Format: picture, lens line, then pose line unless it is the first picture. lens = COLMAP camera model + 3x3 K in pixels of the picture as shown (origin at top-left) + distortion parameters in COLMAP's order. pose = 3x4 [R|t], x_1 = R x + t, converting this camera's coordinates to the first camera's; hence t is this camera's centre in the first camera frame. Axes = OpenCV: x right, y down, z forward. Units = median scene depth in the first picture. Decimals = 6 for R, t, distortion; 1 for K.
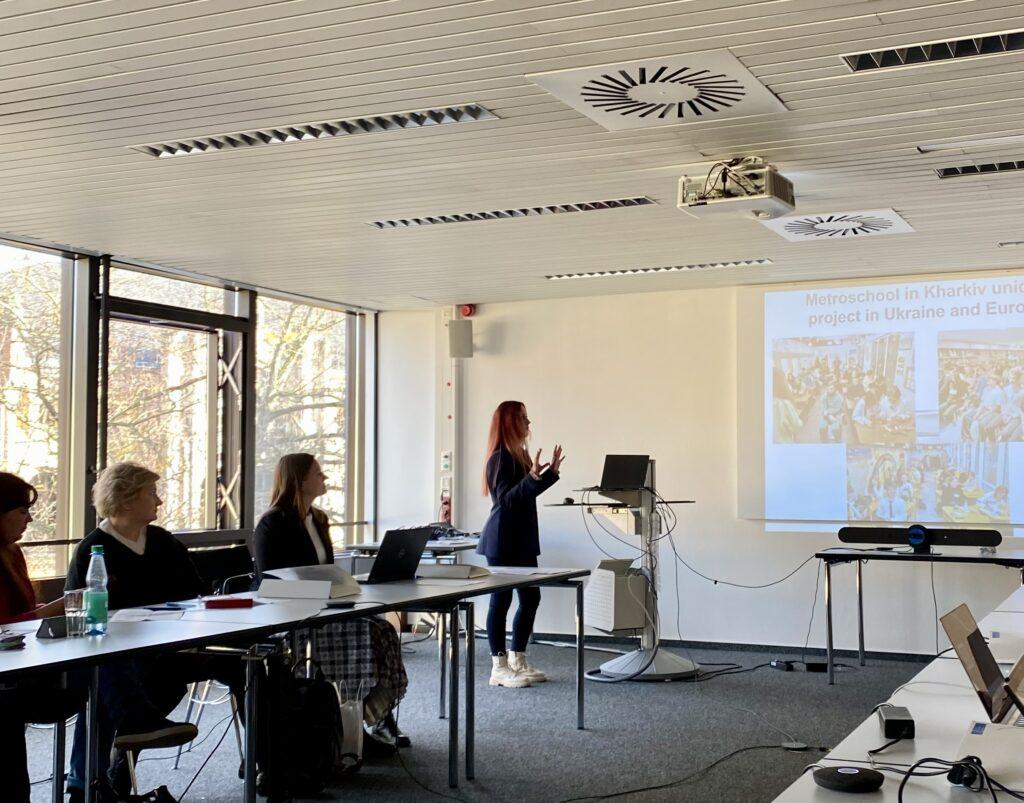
lens RADIAL K [[1364.1, 0, 512.0], [0, 1364.1, 401.5], [0, 0, 1]] dist [0.103371, -0.356904]
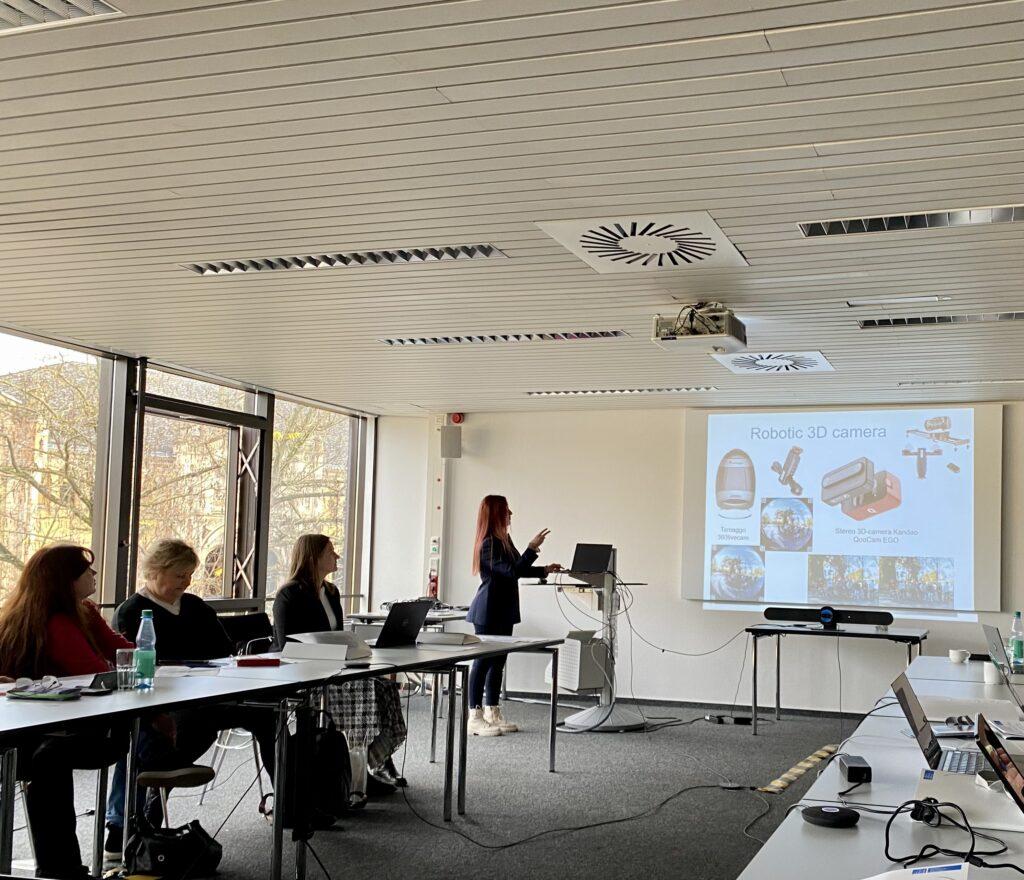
lens RADIAL K [[1102.0, 0, 512.2], [0, 1102.0, 498.7], [0, 0, 1]] dist [0.001466, -0.012734]
pose [[0.991038, 0.033070, 0.129423, -0.115256], [-0.033043, 0.999451, -0.002353, 0.004010], [-0.129430, -0.001944, 0.991587, 0.049528]]
